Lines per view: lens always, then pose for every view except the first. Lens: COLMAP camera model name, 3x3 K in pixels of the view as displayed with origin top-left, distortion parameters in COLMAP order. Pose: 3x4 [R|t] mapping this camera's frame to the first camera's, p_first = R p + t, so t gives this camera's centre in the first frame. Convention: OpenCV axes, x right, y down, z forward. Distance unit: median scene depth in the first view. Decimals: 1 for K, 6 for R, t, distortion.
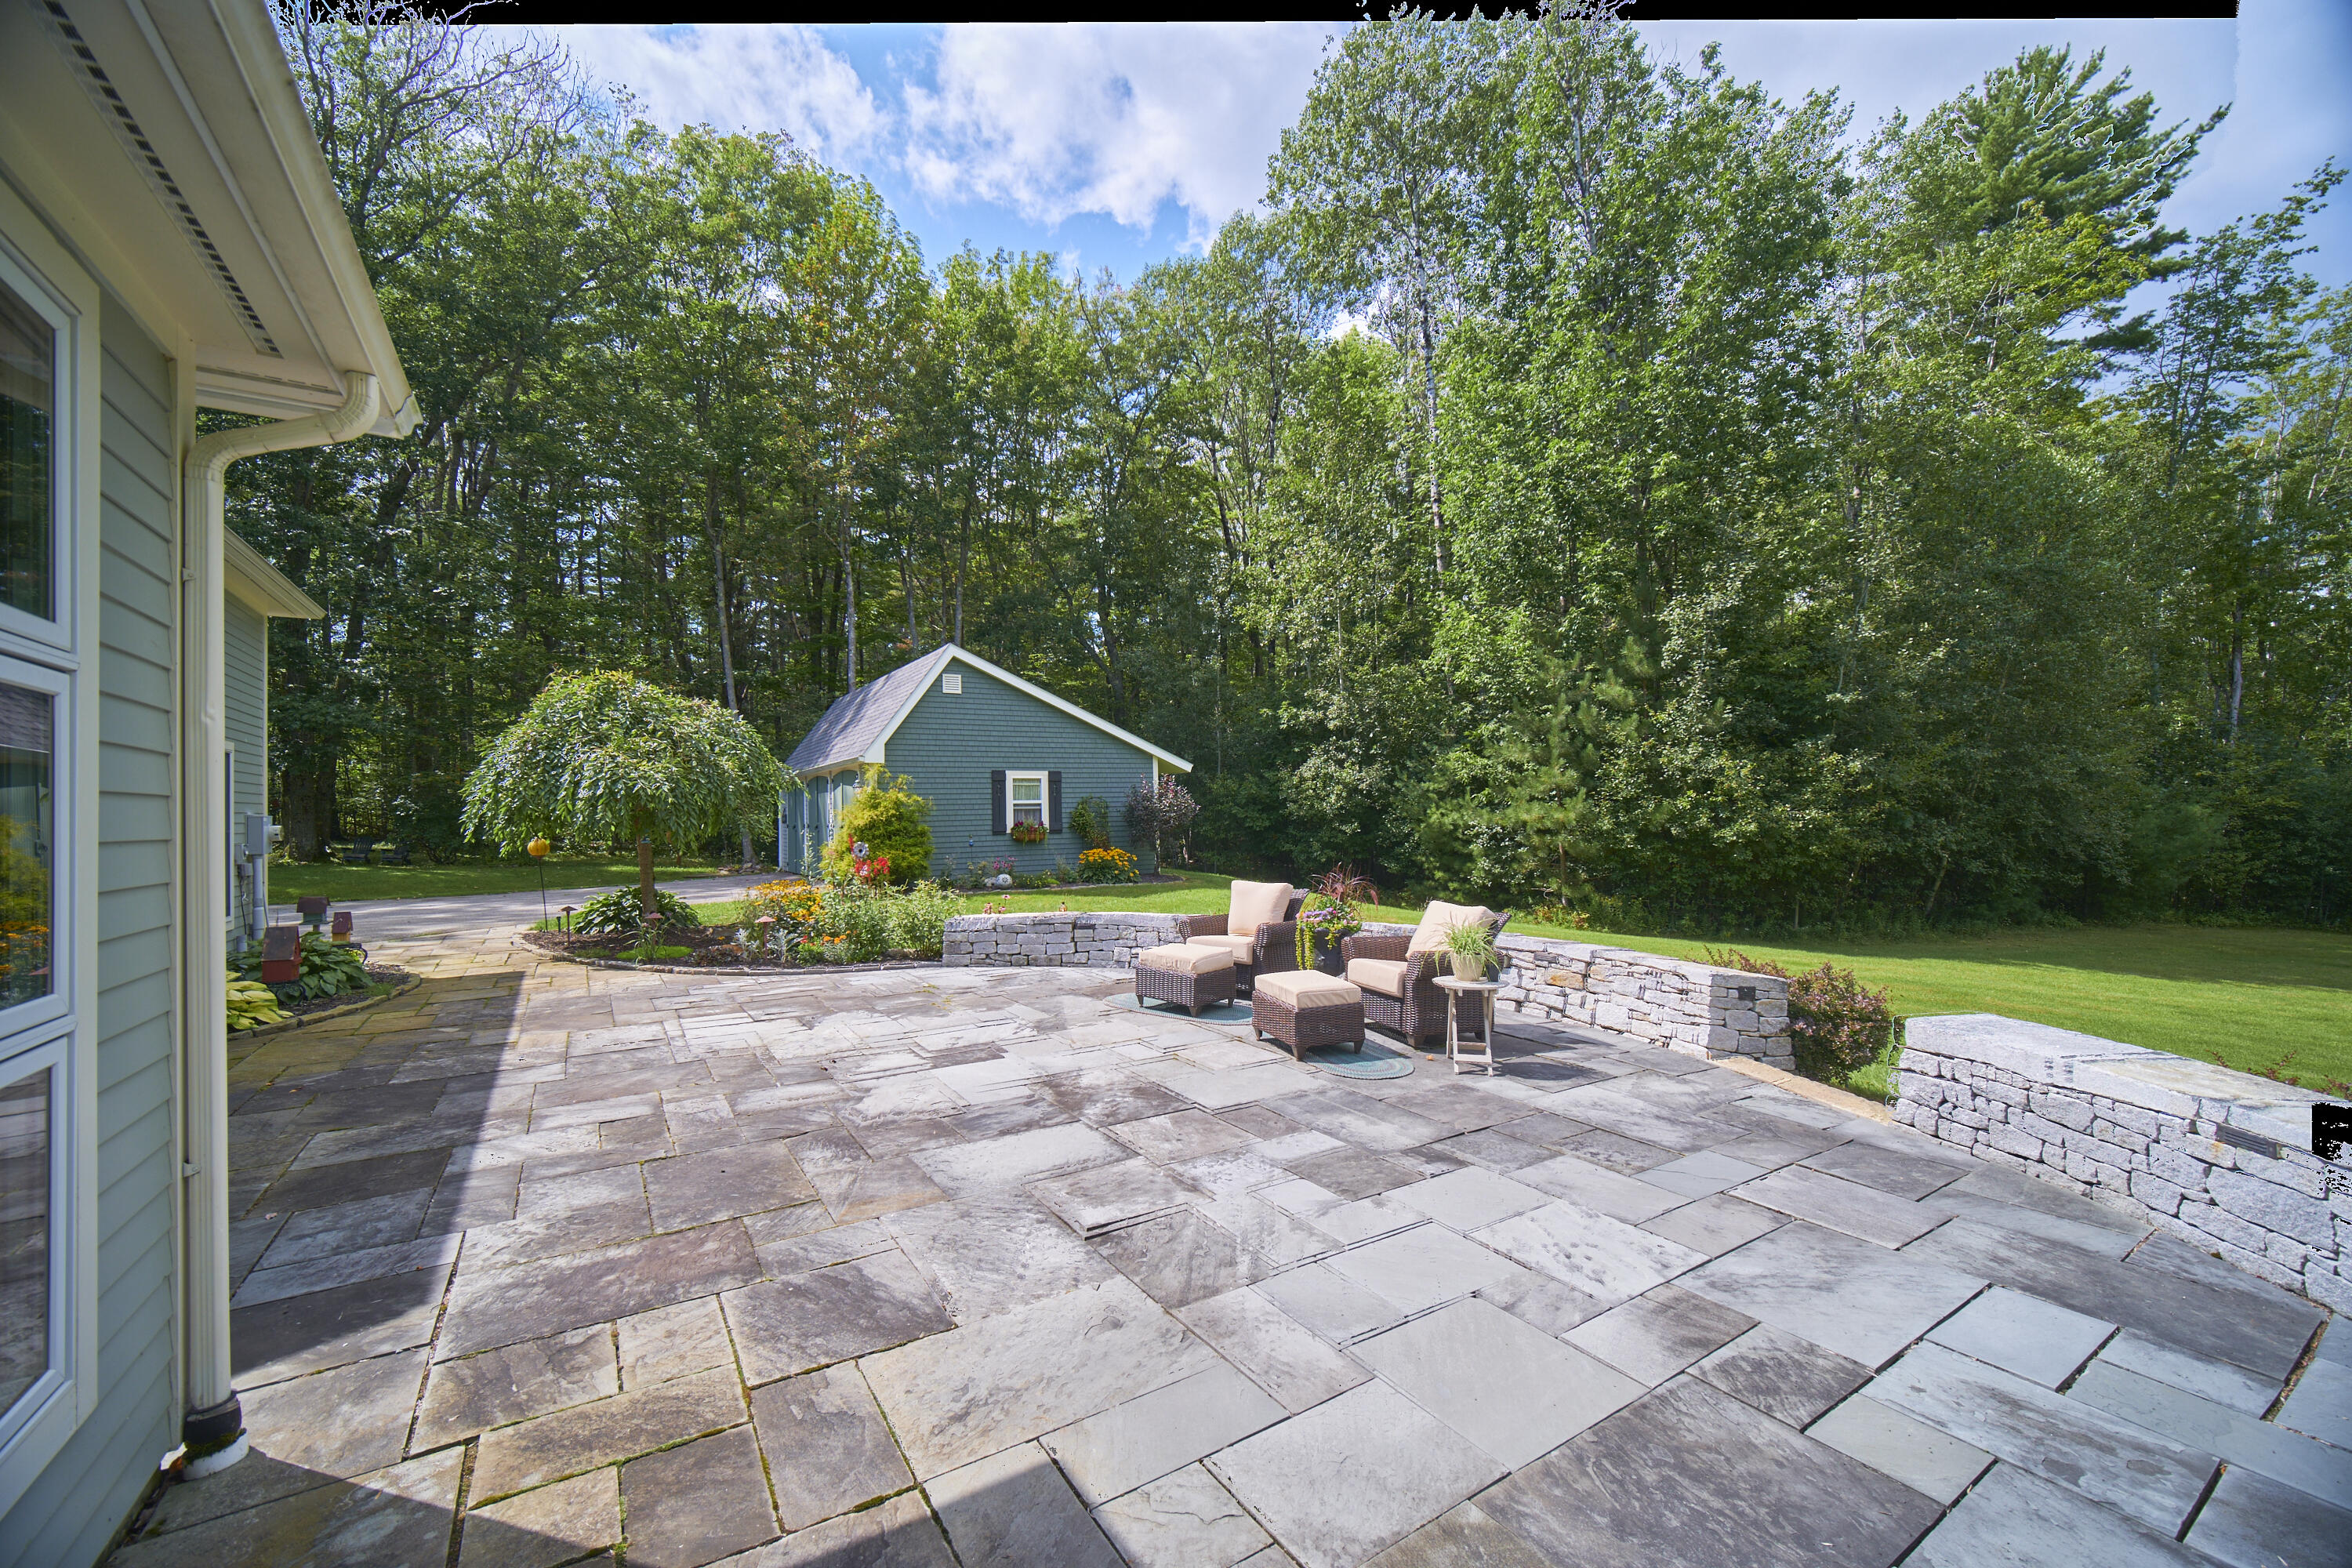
lens RADIAL K [[959.1, 0, 1182.9], [0, 959.1, 778.2], [0, 0, 1]] dist [-0.001604, -0.000396]
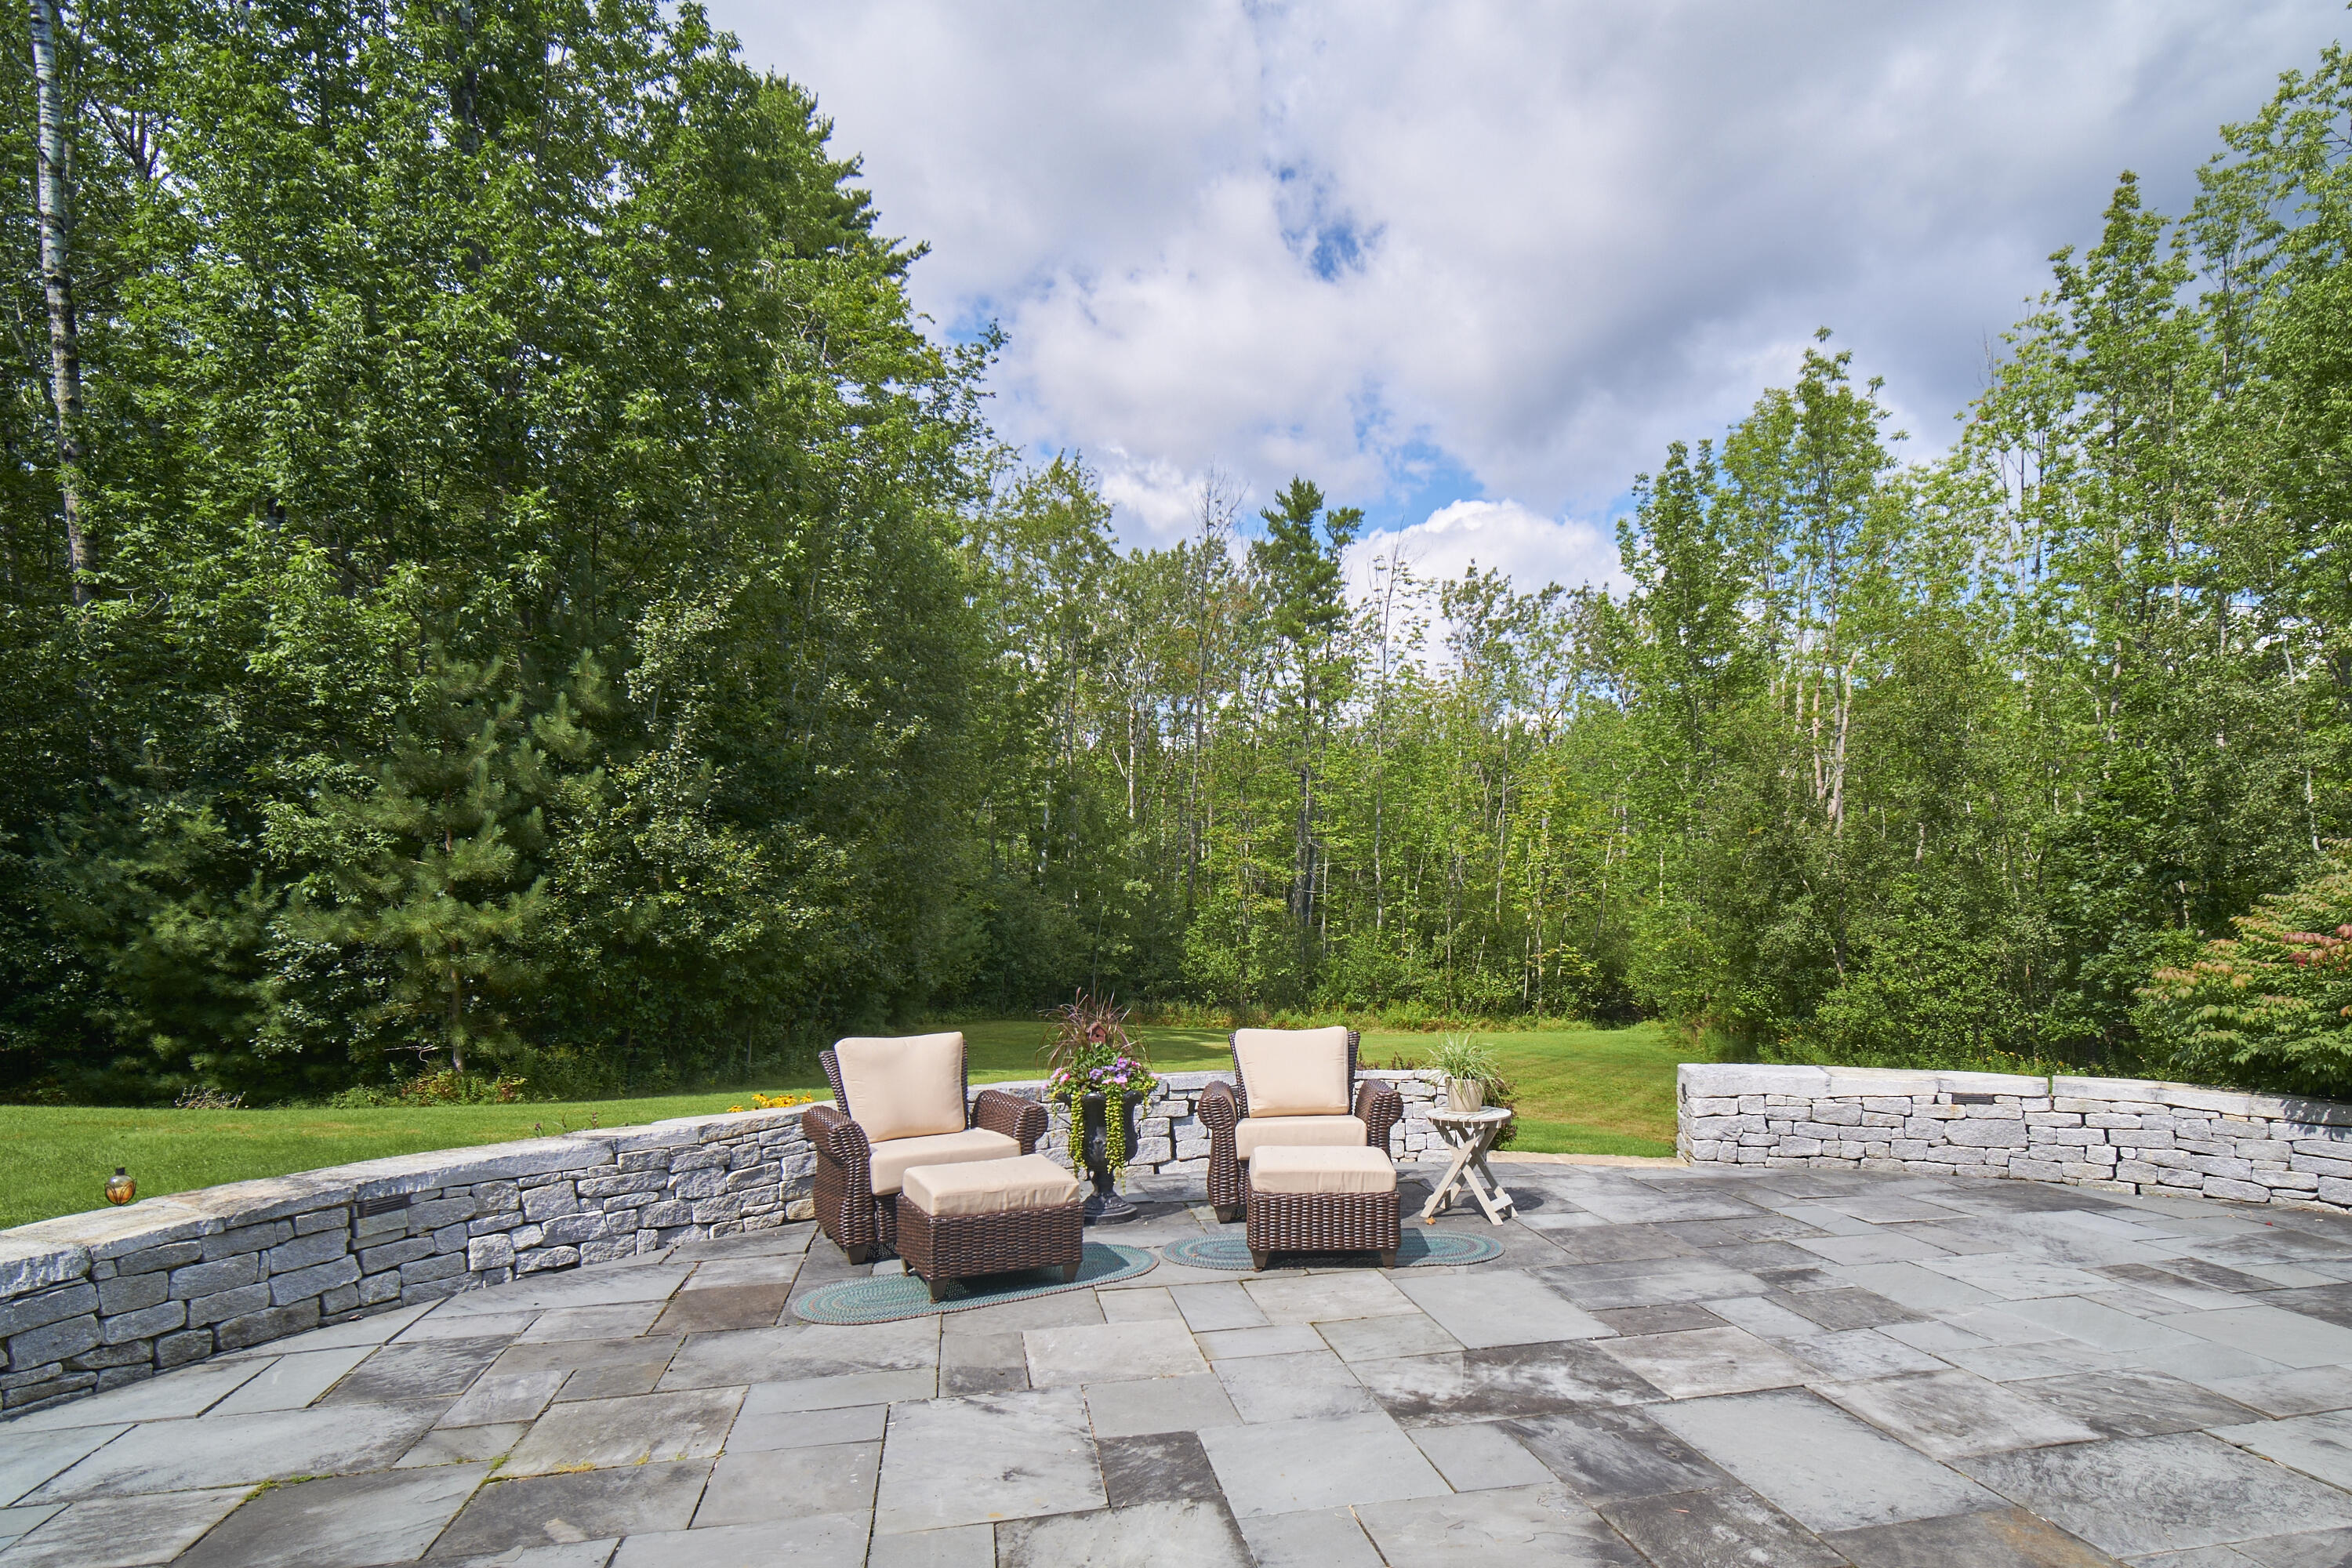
lens RADIAL K [[1416.2, 0, 1176.2], [0, 1416.2, 887.5], [0, 0, 1]] dist [-0.010869, -0.001612]
pose [[0.324736, 0.010828, 0.945743, -0.333834], [-0.020896, 0.999773, -0.004272, 0.013260], [-0.945574, -0.018375, 0.324888, 0.316966]]
